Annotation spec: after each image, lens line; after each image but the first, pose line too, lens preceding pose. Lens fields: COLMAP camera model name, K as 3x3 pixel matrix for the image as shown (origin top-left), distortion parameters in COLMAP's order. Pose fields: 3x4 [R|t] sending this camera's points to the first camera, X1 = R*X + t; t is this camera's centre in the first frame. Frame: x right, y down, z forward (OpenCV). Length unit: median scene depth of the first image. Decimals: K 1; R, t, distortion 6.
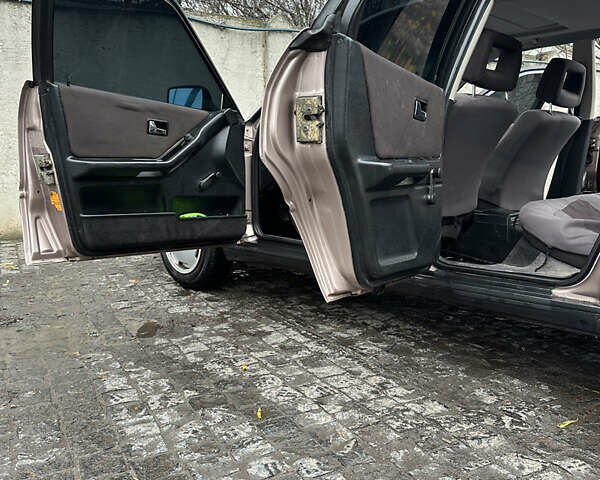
lens RADIAL K [[553.1, 0, 296.4], [0, 553.1, 243.1], [0, 0, 1]] dist [0.005334, 0.000000]
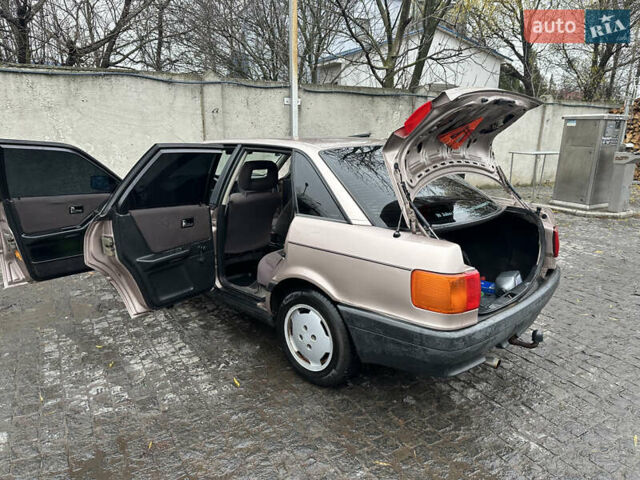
lens RADIAL K [[448.7, 0, 325.9], [0, 448.7, 237.3], [0, 0, 1]] dist [-0.021832, -0.000875]
pose [[0.997899, -0.000034, 0.064782, 0.510304], [-0.006851, 0.994337, 0.106055, -0.294485], [-0.064419, -0.106276, 0.992248, -0.572848]]
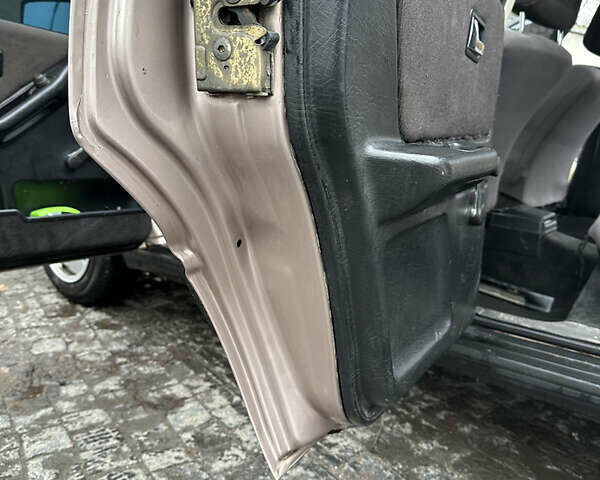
lens RADIAL K [[553.1, 0, 300.6], [0, 553.1, 240.0], [0, 0, 1]] dist [0.005334, 0.000000]
pose [[0.994272, 0.014394, 0.105902, 0.018629], [-0.021532, 0.997550, 0.066567, -0.073925], [-0.104684, -0.068466, 0.992146, 0.416117]]
